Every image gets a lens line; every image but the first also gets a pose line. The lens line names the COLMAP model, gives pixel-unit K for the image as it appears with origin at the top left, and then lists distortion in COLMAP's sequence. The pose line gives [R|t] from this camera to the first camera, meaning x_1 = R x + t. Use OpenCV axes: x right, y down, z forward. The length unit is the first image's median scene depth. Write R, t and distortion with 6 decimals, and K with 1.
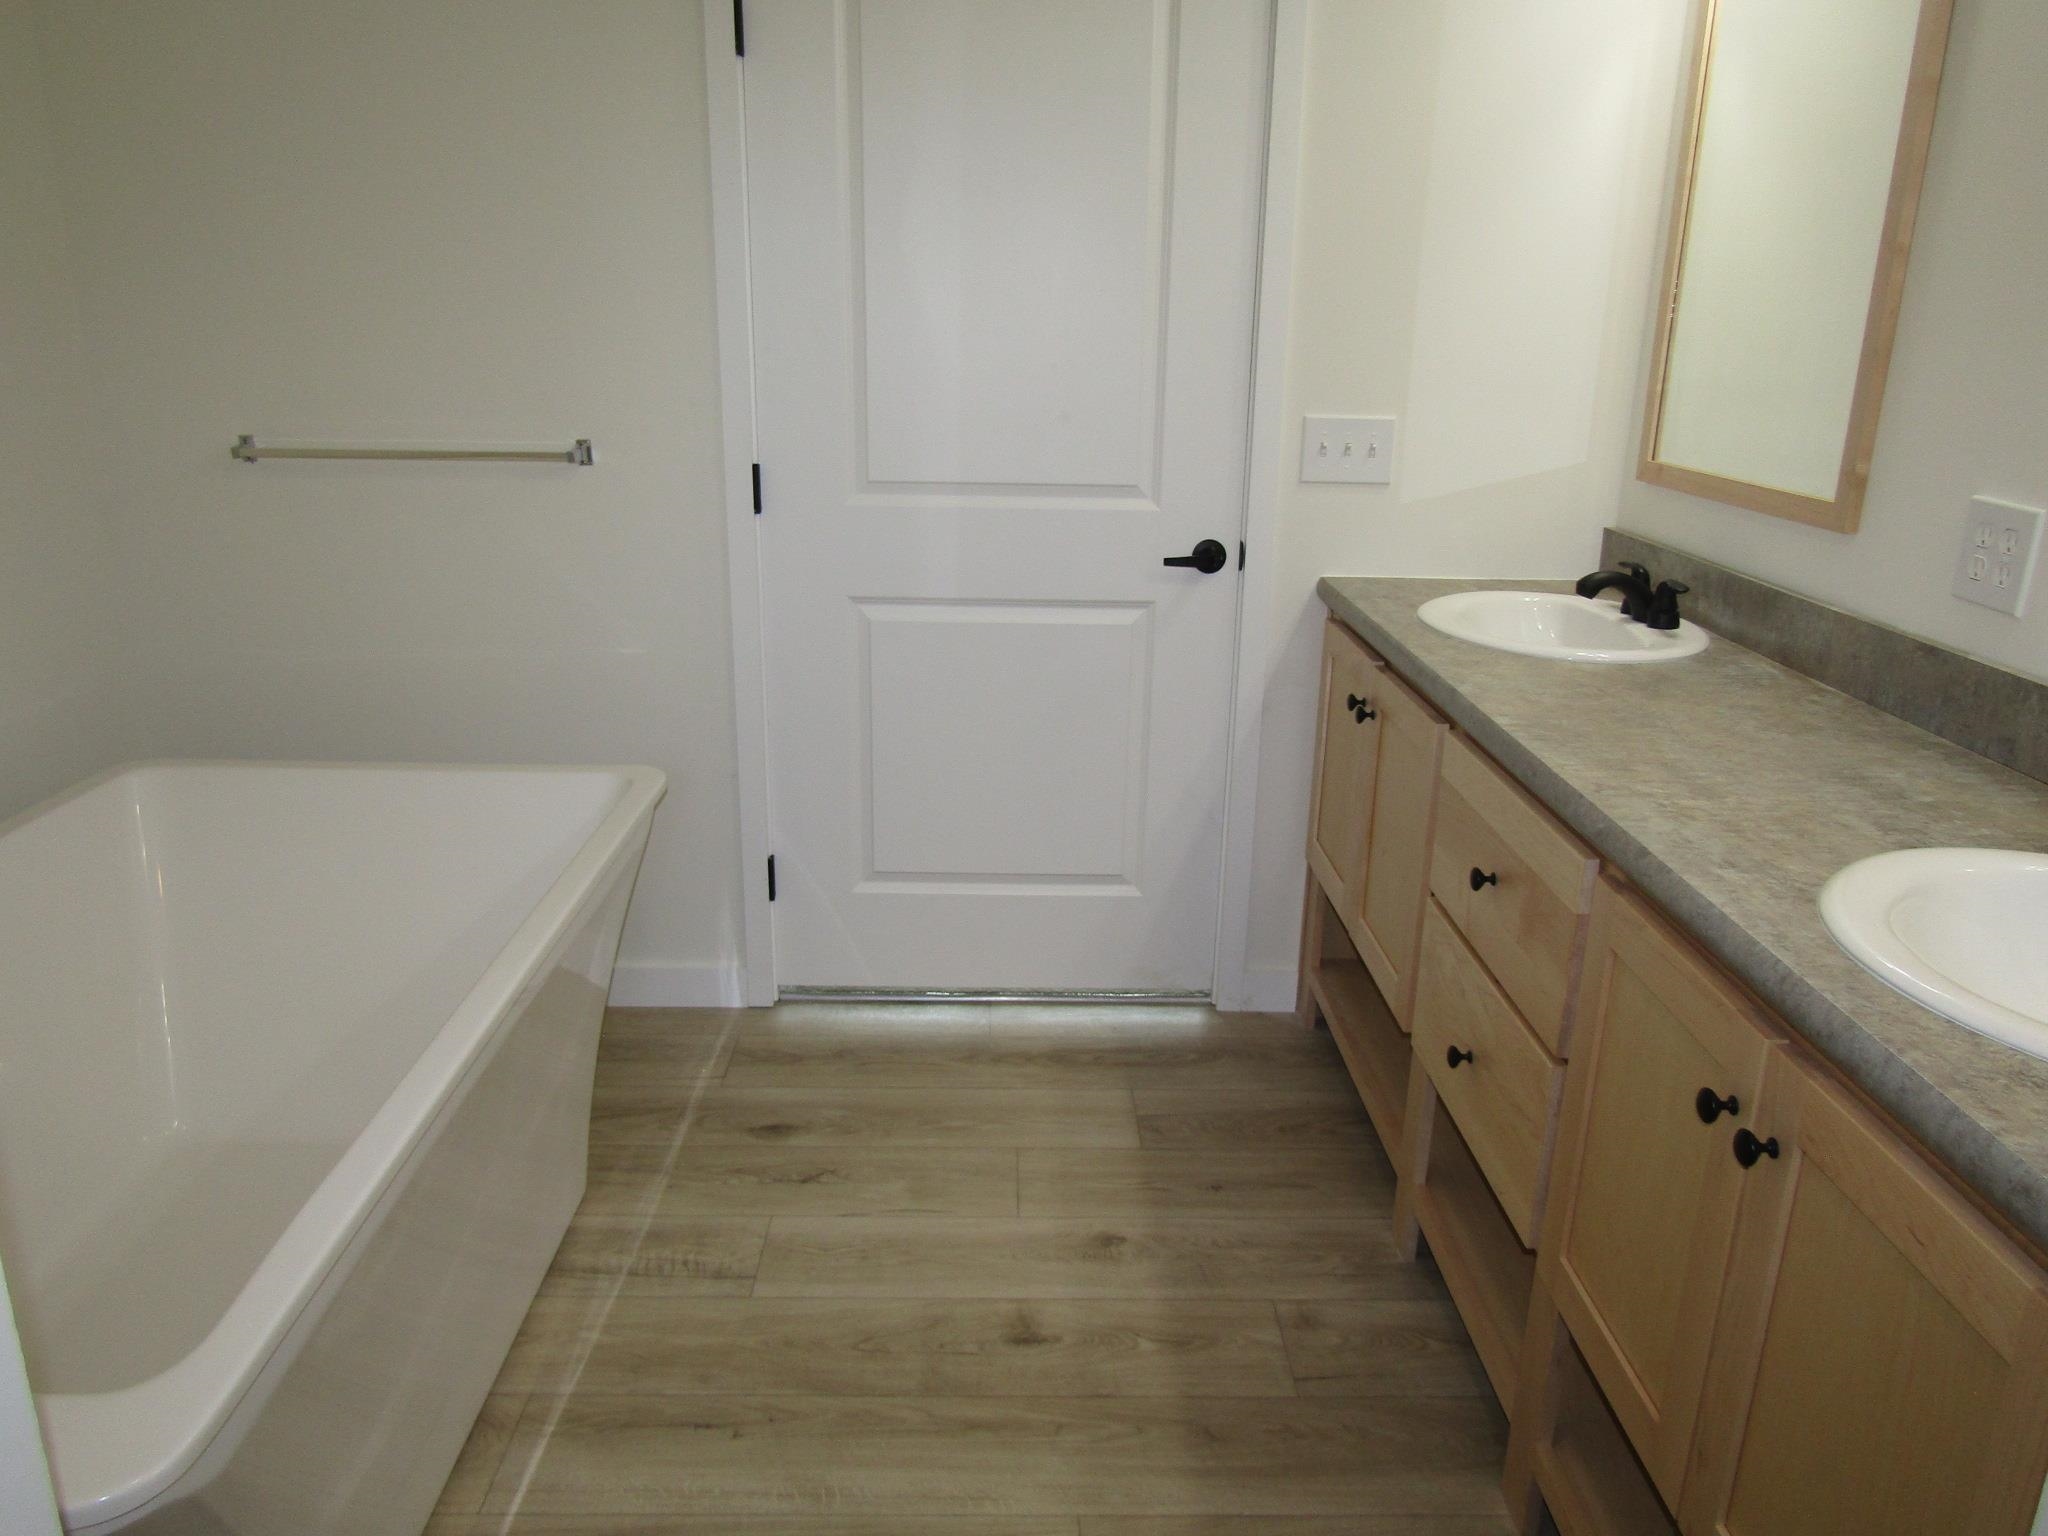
lens RADIAL K [[1458.3, 0, 1036.1], [0, 1458.3, 755.5], [0, 0, 1]] dist [-0.011884, 0.005100]
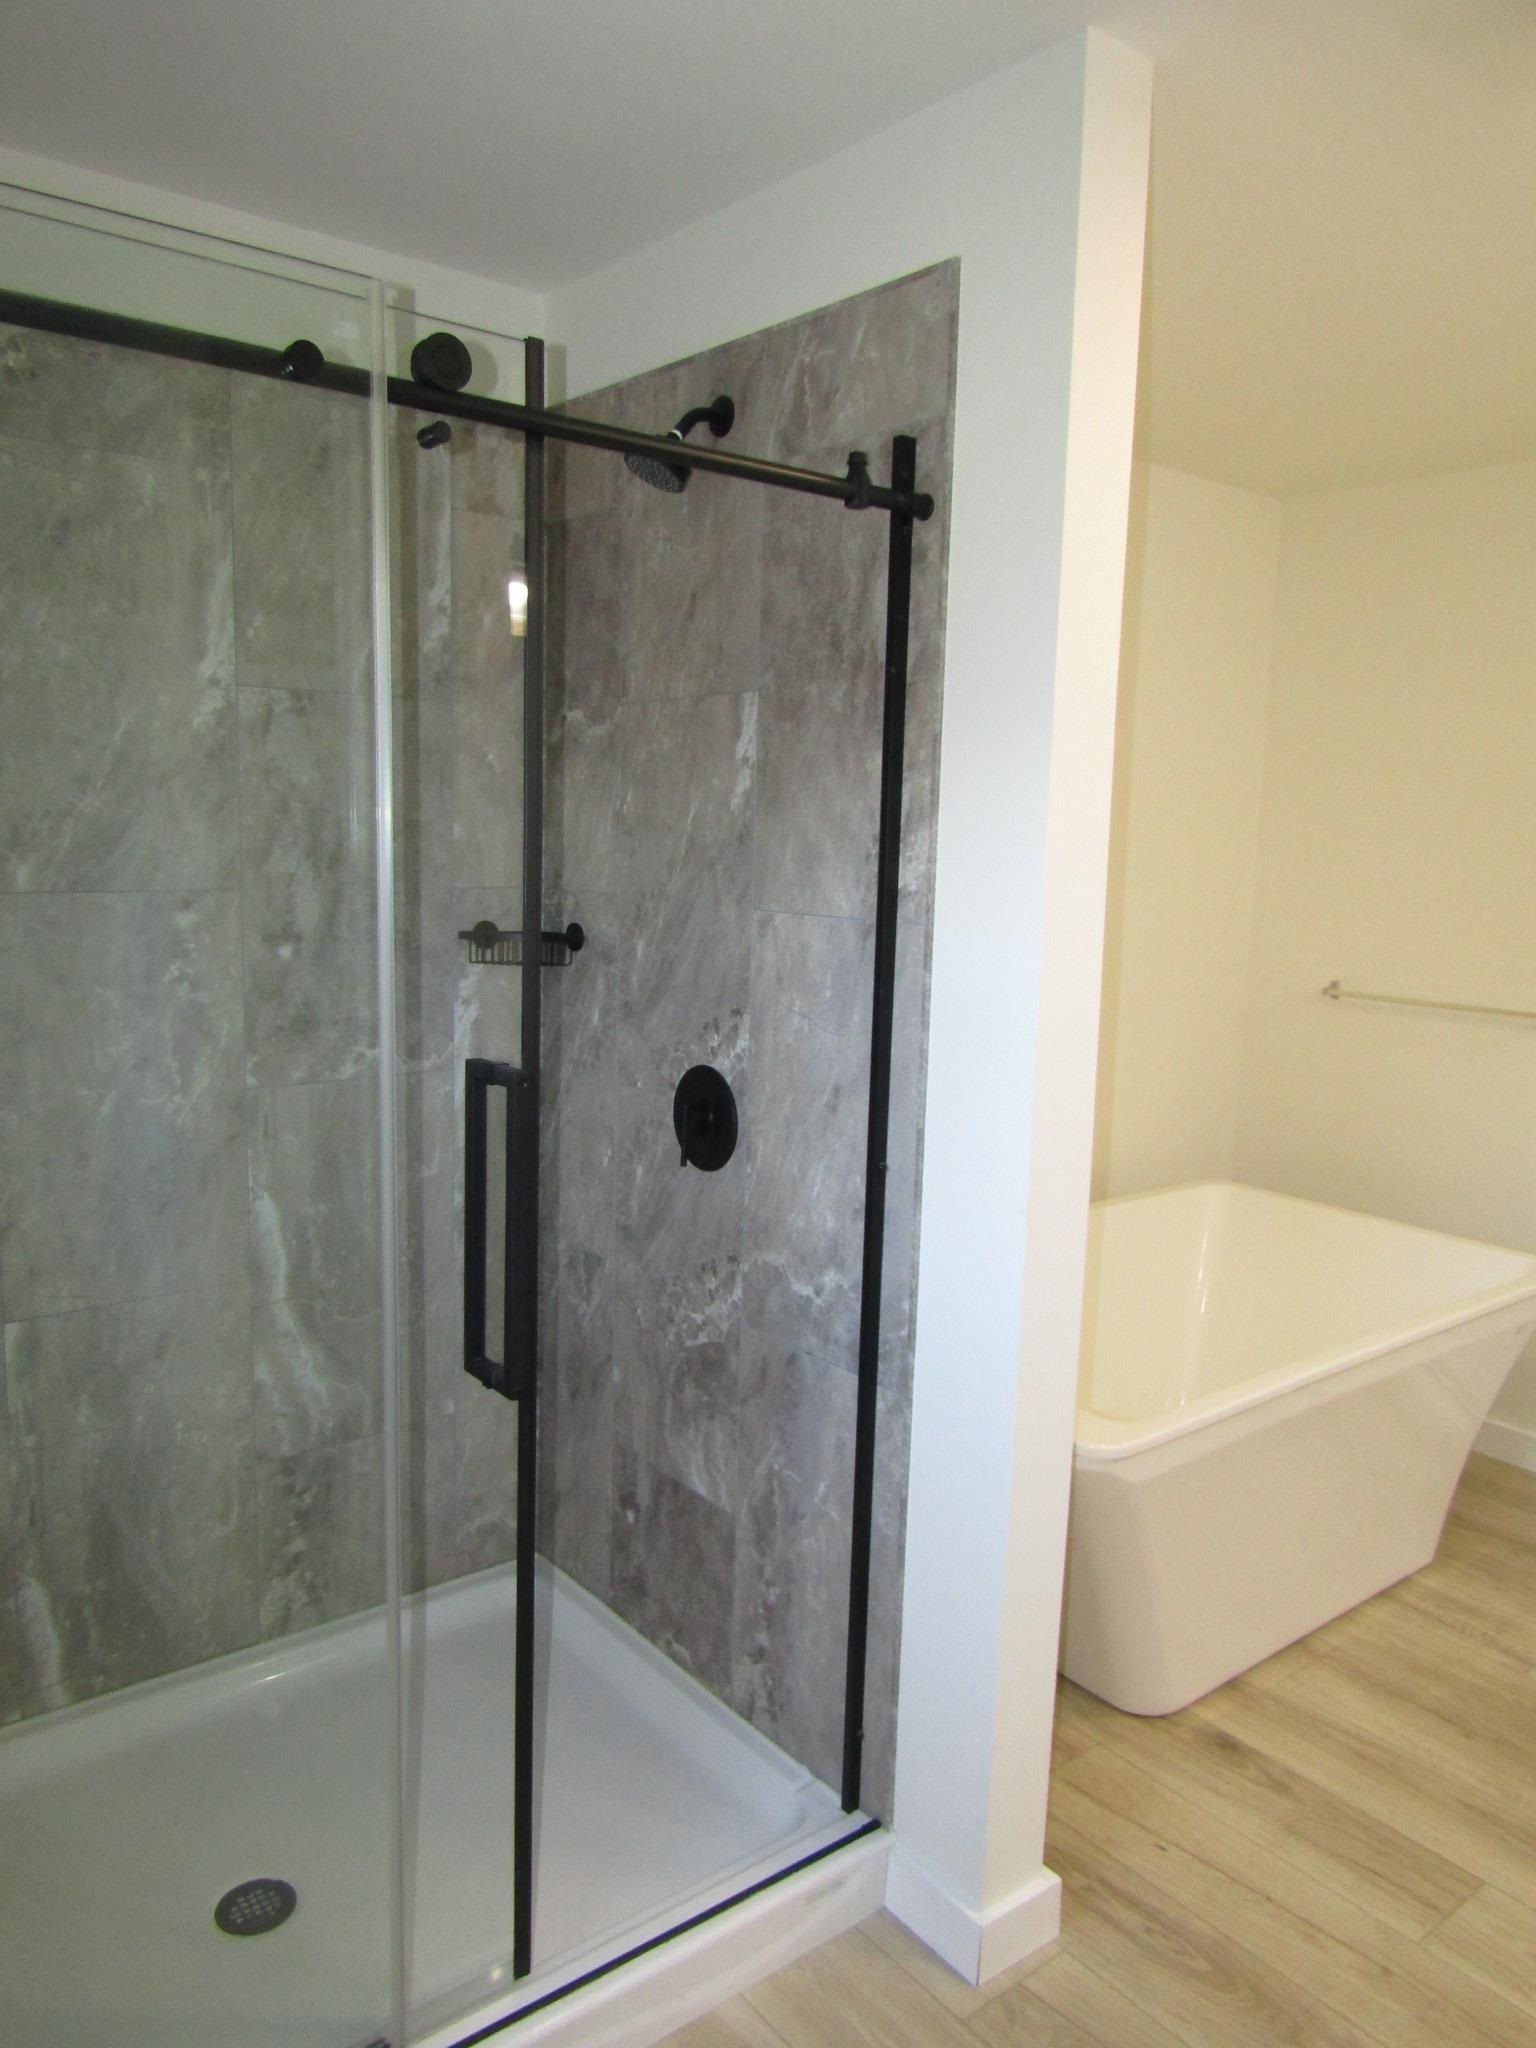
lens RADIAL K [[1458.3, 0, 767.0], [0, 1458.3, 1009.3], [0, 0, 1]] dist [-0.011884, 0.005100]
pose [[0.605967, 0.105028, -0.788526, 0.333960], [-0.252663, 0.965329, -0.065590, 0.060147], [0.754298, 0.238977, 0.611494, -0.402405]]
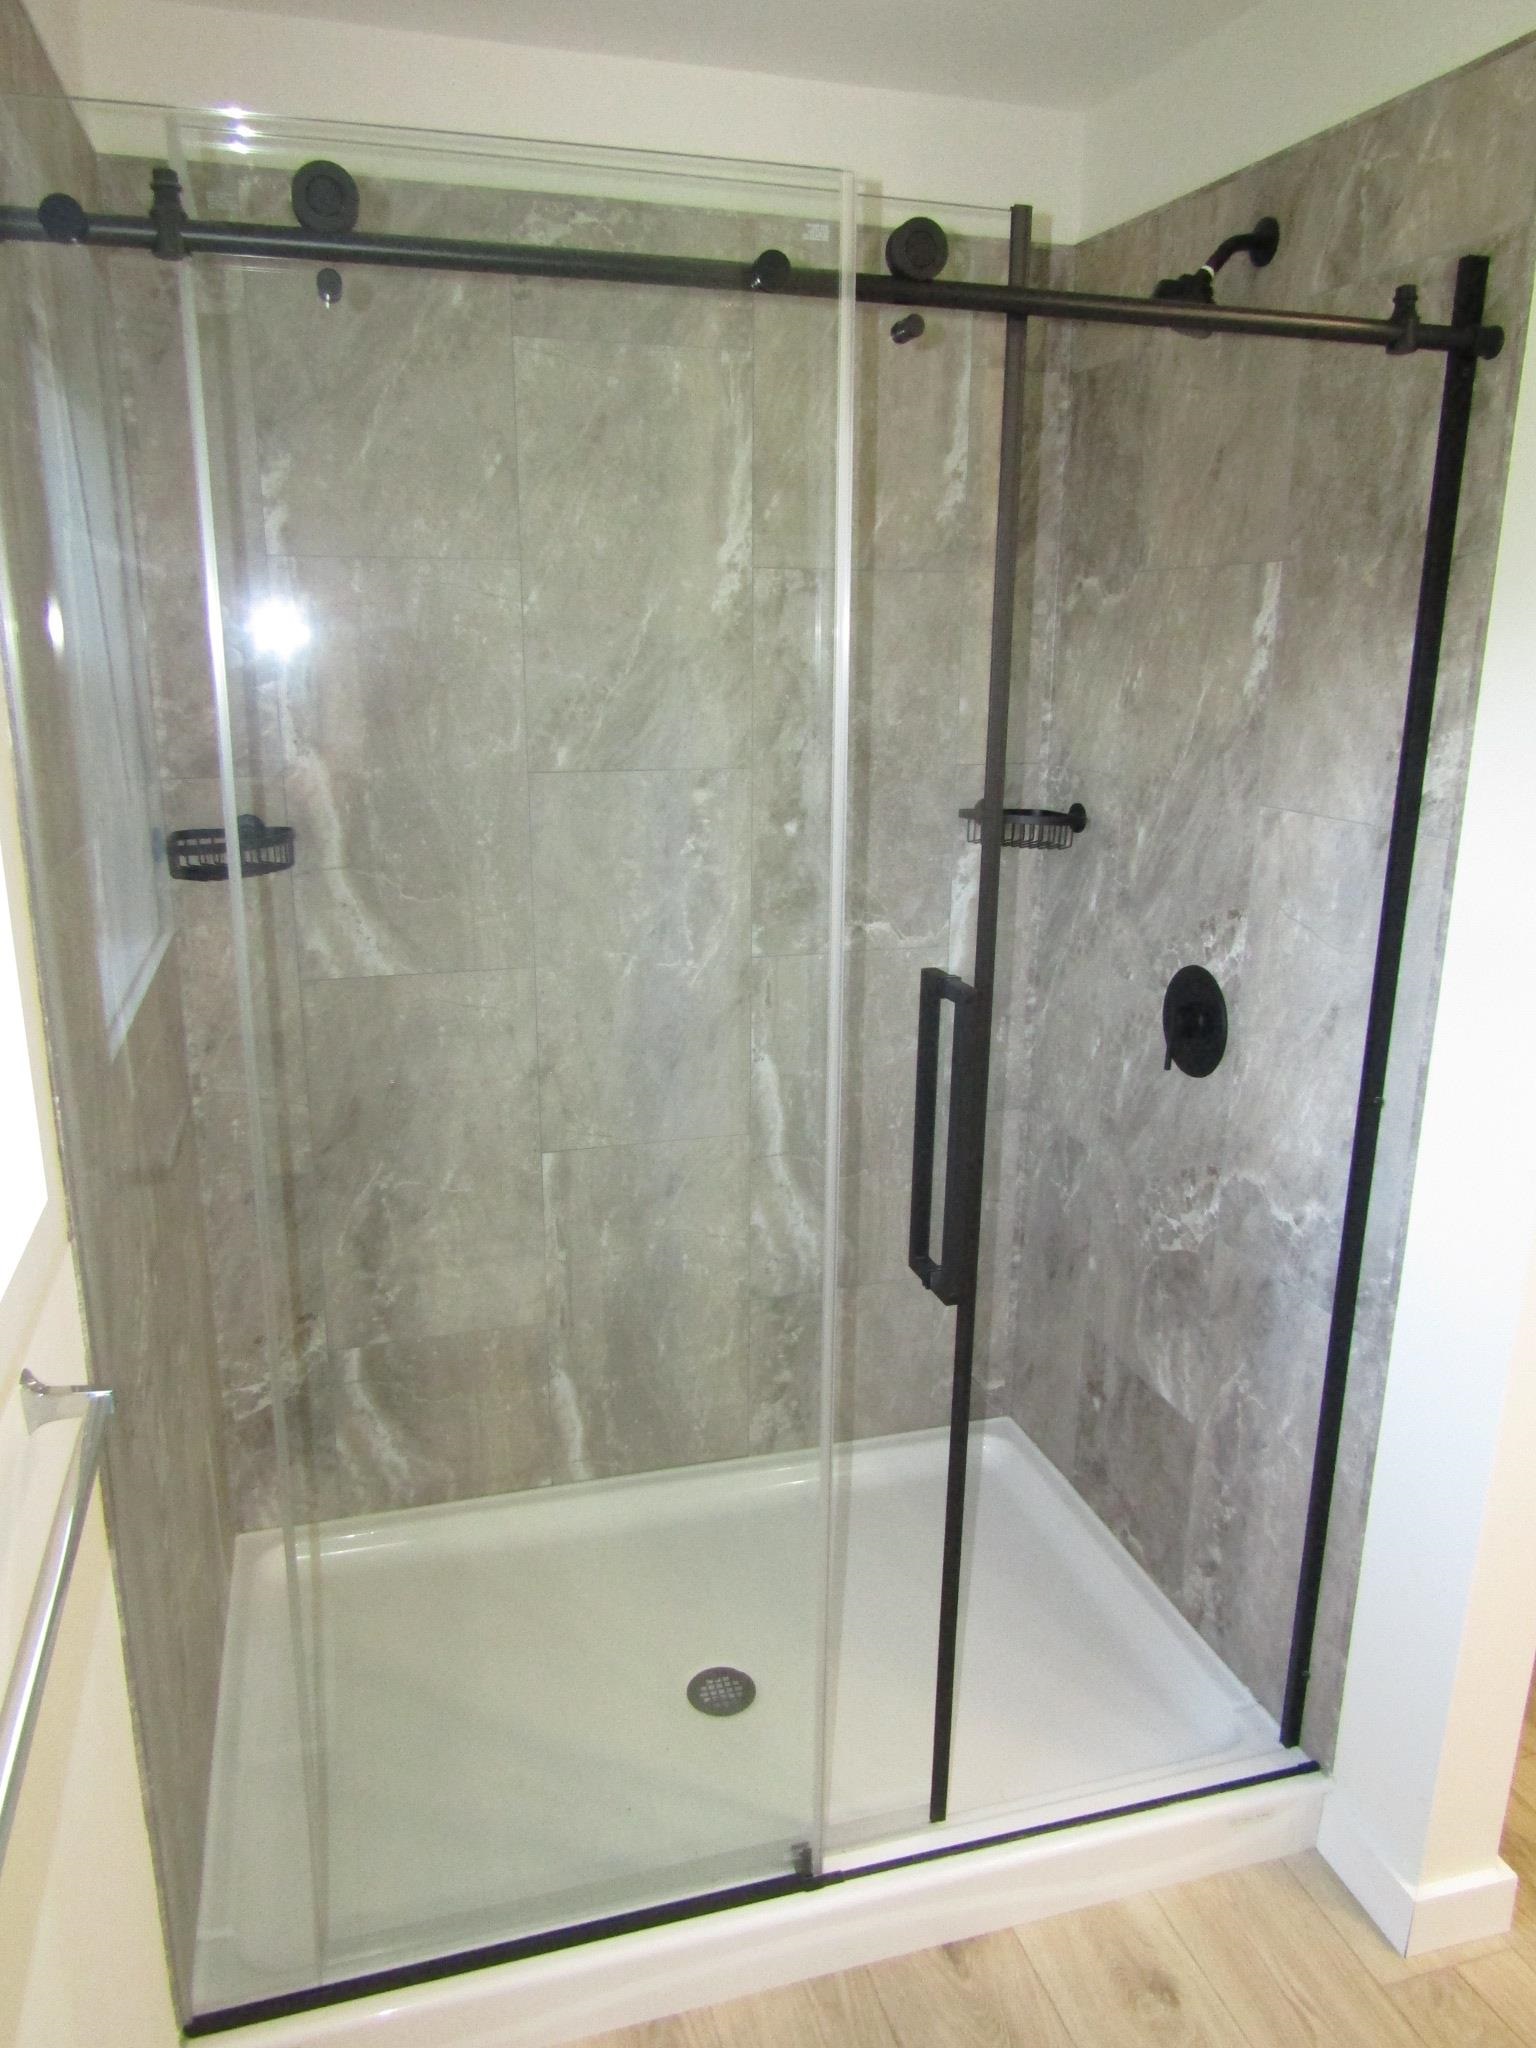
lens RADIAL K [[1458.3, 0, 767.5], [0, 1458.3, 1012.4], [0, 0, 1]] dist [-0.011884, 0.005100]
pose [[0.267751, 0.233778, -0.934696, 0.339435], [-0.291773, 0.944239, 0.152584, 0.003809], [0.918247, 0.231864, 0.321031, -0.363824]]
